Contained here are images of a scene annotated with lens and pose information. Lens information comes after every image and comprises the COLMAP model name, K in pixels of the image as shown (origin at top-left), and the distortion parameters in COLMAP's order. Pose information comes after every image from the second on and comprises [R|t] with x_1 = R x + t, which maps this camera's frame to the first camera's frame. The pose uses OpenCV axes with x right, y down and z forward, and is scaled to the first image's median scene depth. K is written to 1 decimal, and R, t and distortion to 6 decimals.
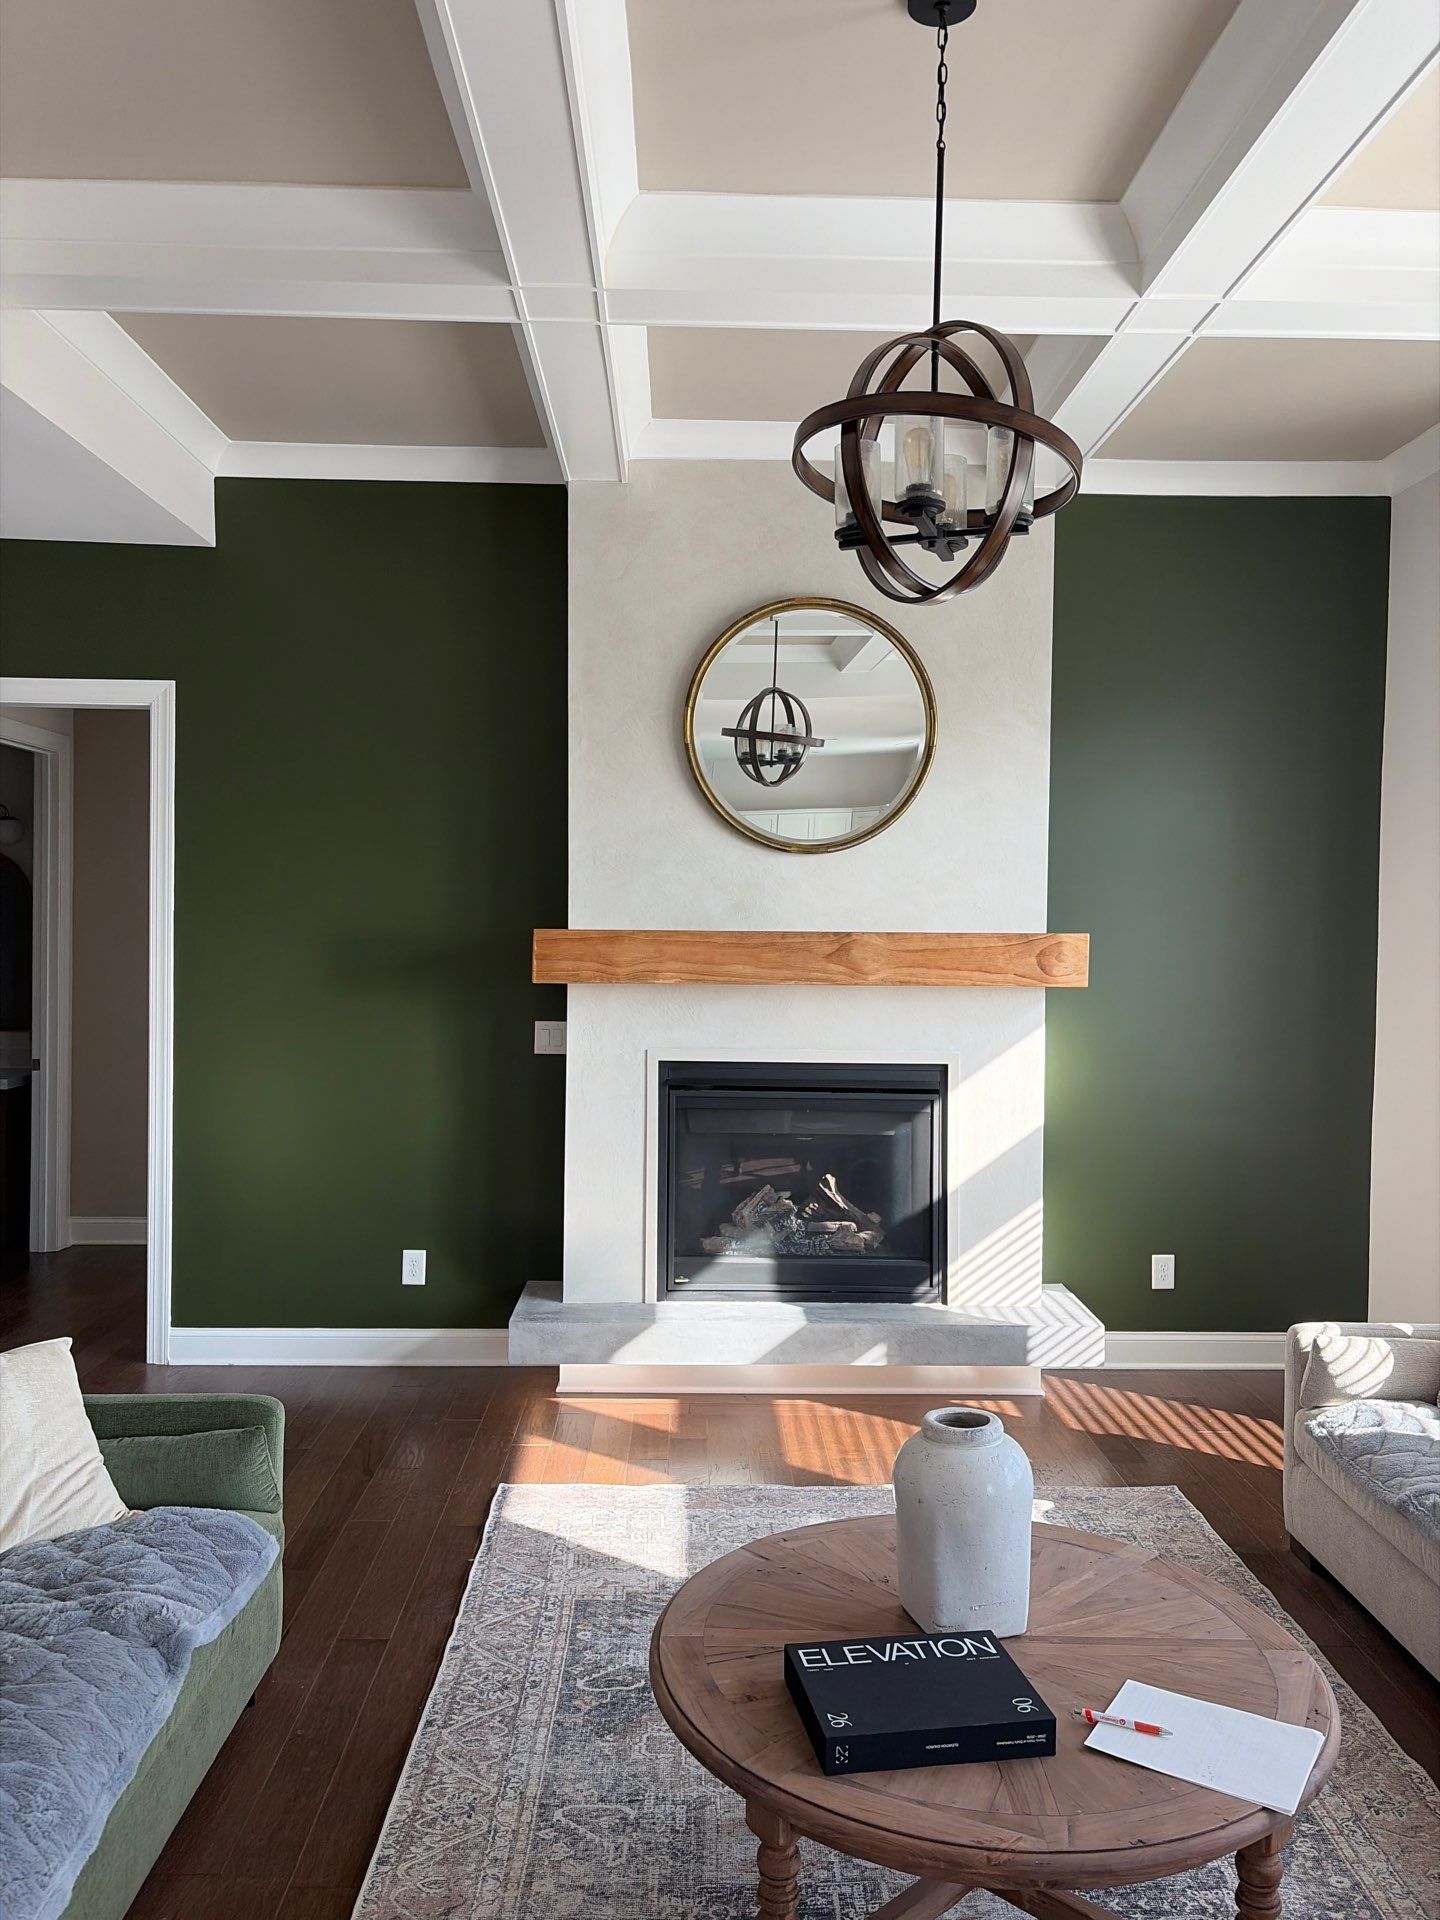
lens RADIAL K [[1441.8, 0, 728.8], [0, 1441.8, 929.5], [0, 0, 1]] dist [0.046944, -0.004862]
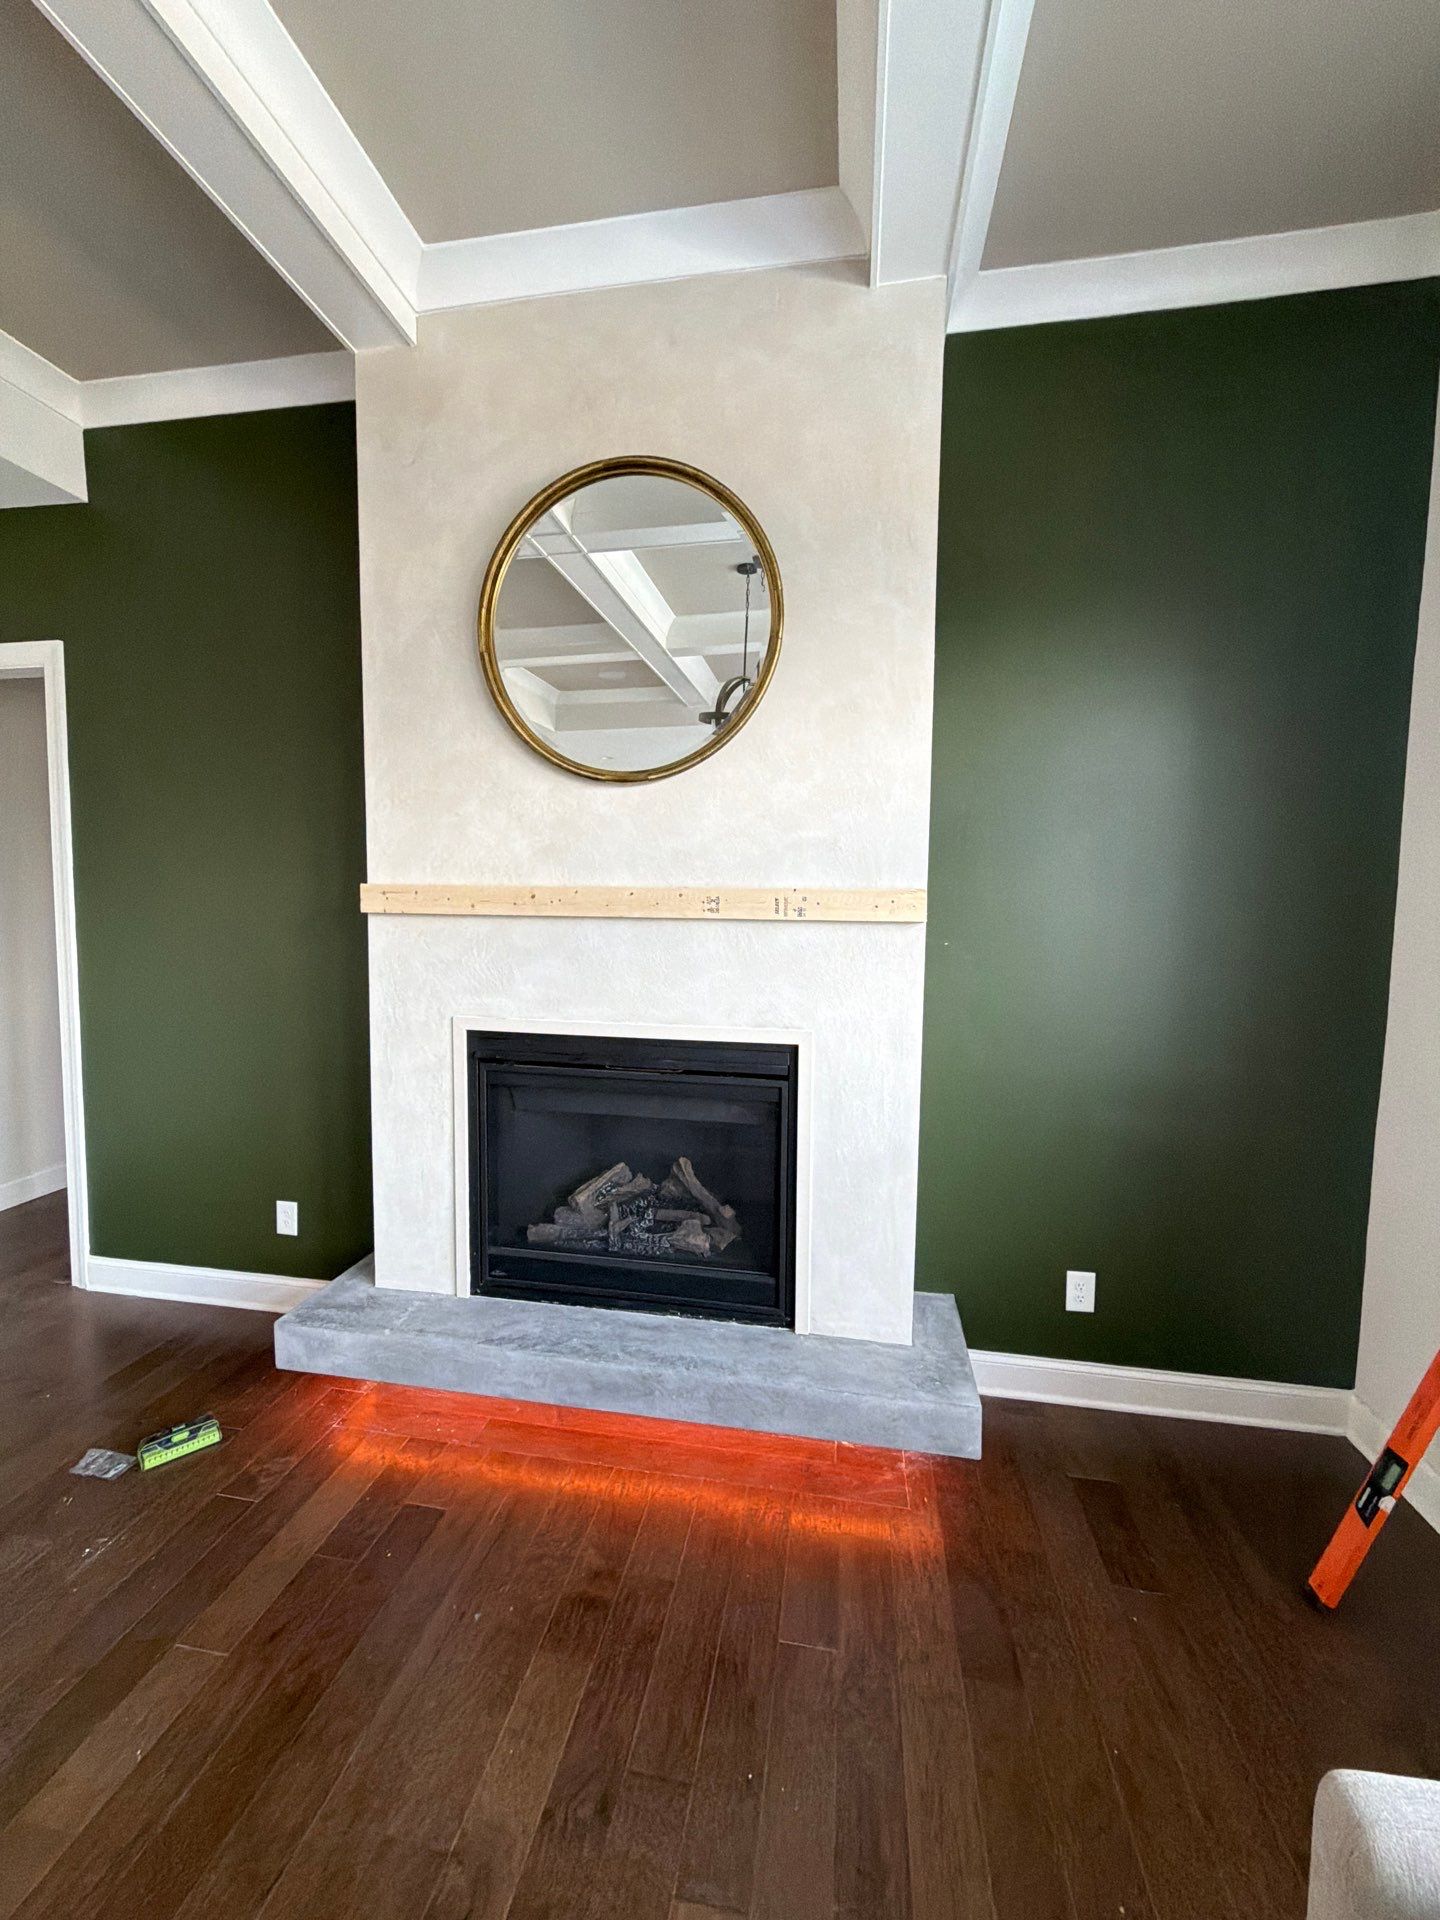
lens RADIAL K [[767.3, 0, 720.6], [0, 767.3, 955.6], [0, 0, 1]] dist [0.001491, 0.000067]
pose [[0.980559, 0.014024, -0.195722, 0.193366], [-0.002790, 0.998338, 0.057556, 0.019198], [0.196204, -0.055891, 0.978969, 0.578249]]
